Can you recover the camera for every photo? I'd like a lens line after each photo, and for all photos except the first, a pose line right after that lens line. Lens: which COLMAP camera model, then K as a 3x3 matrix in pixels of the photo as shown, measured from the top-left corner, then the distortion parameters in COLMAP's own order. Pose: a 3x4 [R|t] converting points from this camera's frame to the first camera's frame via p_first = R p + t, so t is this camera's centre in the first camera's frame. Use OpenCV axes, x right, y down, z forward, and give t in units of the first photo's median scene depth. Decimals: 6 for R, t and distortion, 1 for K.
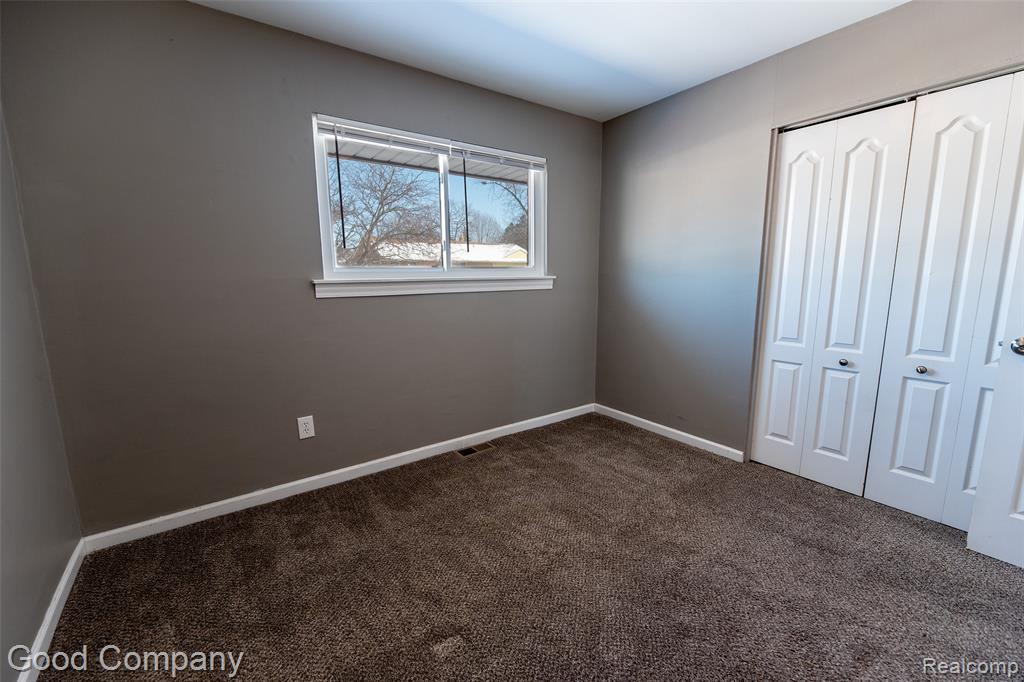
lens RADIAL K [[429.0, 0, 517.6], [0, 429.0, 341.2], [0, 0, 1]] dist [-0.004541, -0.000749]
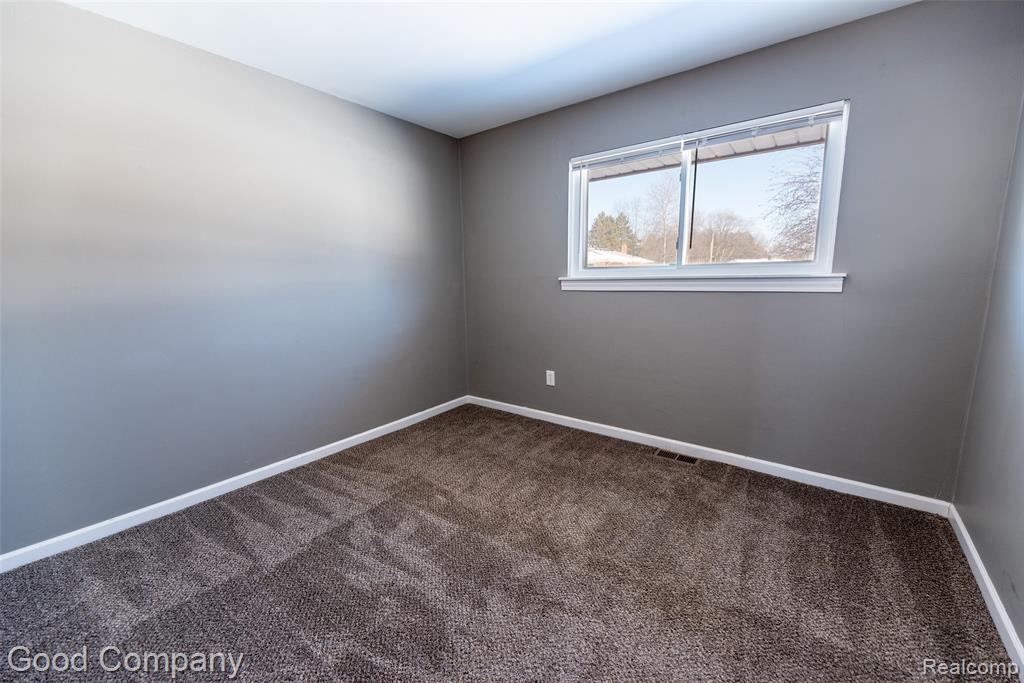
lens RADIAL K [[415.2, 0, 491.9], [0, 415.2, 342.8], [0, 0, 1]] dist [-0.001901, -0.000441]
pose [[0.238755, 0.154322, -0.958739, 0.730547], [-0.138719, 0.982586, 0.123616, -0.060120], [0.961121, 0.103482, 0.256005, 0.393450]]
